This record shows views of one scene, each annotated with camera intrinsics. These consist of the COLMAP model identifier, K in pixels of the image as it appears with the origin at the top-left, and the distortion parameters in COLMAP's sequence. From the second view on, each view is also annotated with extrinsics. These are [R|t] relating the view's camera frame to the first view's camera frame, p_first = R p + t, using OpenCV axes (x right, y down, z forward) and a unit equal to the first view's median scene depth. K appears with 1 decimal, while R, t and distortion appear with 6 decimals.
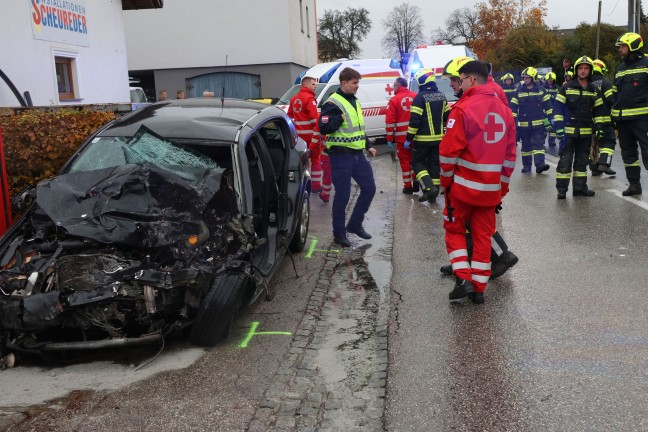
lens RADIAL K [[734.1, 0, 324.0], [0, 734.1, 216.0], [0, 0, 1]] dist [0.014162, 0.014258]
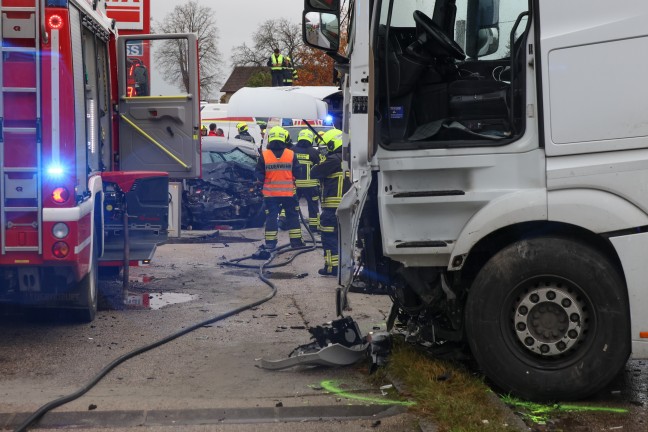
lens RADIAL K [[1248.5, 0, 324.0], [0, 1248.5, 216.0], [0, 0, 1]] dist [-0.031885, -0.050892]
pose [[0.970484, 0.048782, 0.236179, -0.983474], [-0.025161, 0.994465, -0.102014, 0.581216], [-0.239848, 0.093061, 0.966340, -3.451602]]
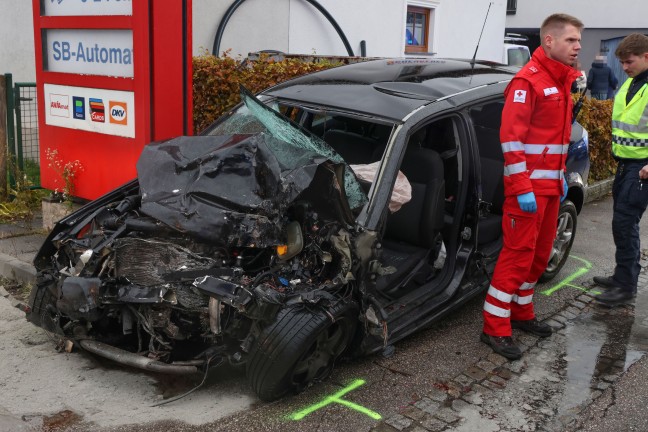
lens RADIAL K [[734.1, 0, 324.0], [0, 734.1, 216.0], [0, 0, 1]] dist [0.014162, 0.014258]
pose [[0.830955, 0.189605, -0.523033, 0.224243], [-0.161526, 0.981858, 0.099314, -0.077180], [0.532375, 0.001958, 0.846506, 0.401915]]
